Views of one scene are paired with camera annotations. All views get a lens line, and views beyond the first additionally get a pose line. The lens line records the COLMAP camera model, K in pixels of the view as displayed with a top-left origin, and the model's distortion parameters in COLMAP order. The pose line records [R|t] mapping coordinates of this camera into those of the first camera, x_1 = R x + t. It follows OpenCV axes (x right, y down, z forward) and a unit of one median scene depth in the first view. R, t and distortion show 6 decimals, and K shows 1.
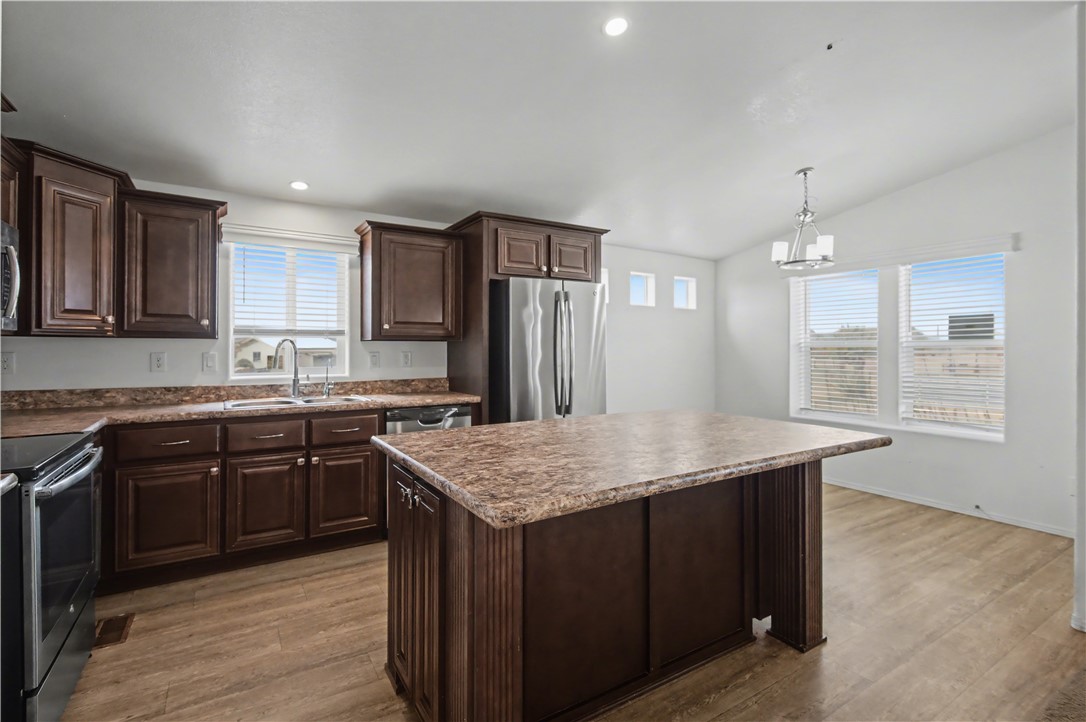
lens RADIAL K [[498.2, 0, 544.0], [0, 498.2, 343.7], [0, 0, 1]] dist [0.000003, -0.001321]
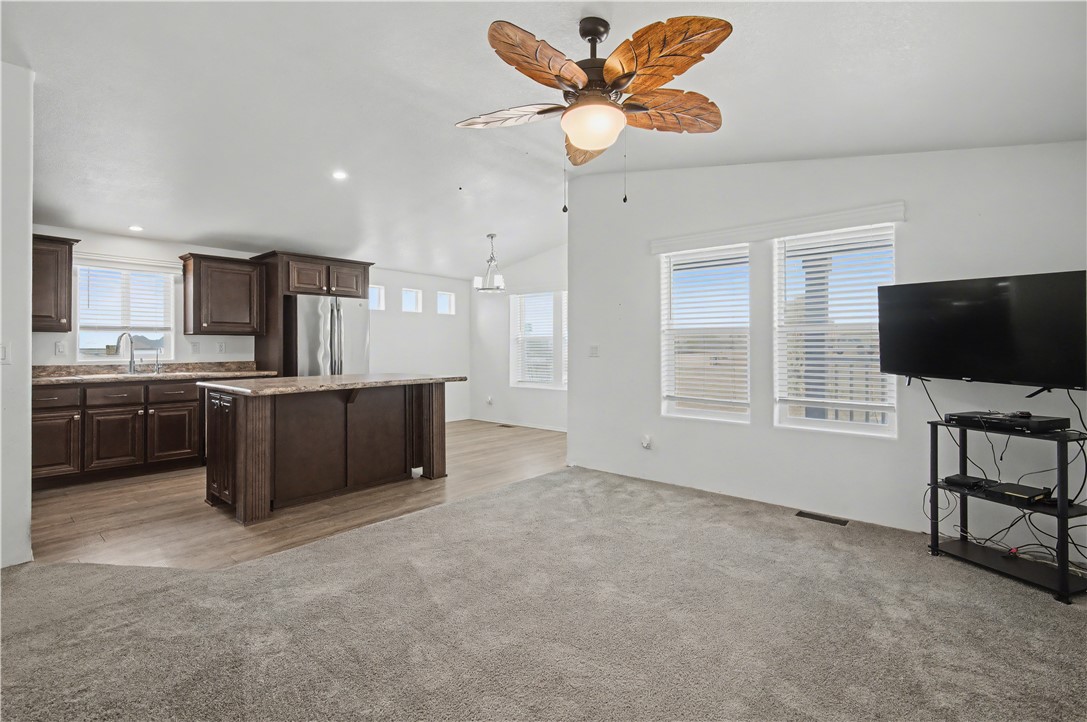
lens RADIAL K [[498.7, 0, 554.1], [0, 498.7, 344.6], [0, 0, 1]] dist [0.000003, -0.001321]
pose [[0.953115, -0.001674, 0.302602, 0.217218], [0.000843, 0.999996, 0.002876, 0.019806], [-0.302606, -0.002486, 0.953113, -0.703498]]
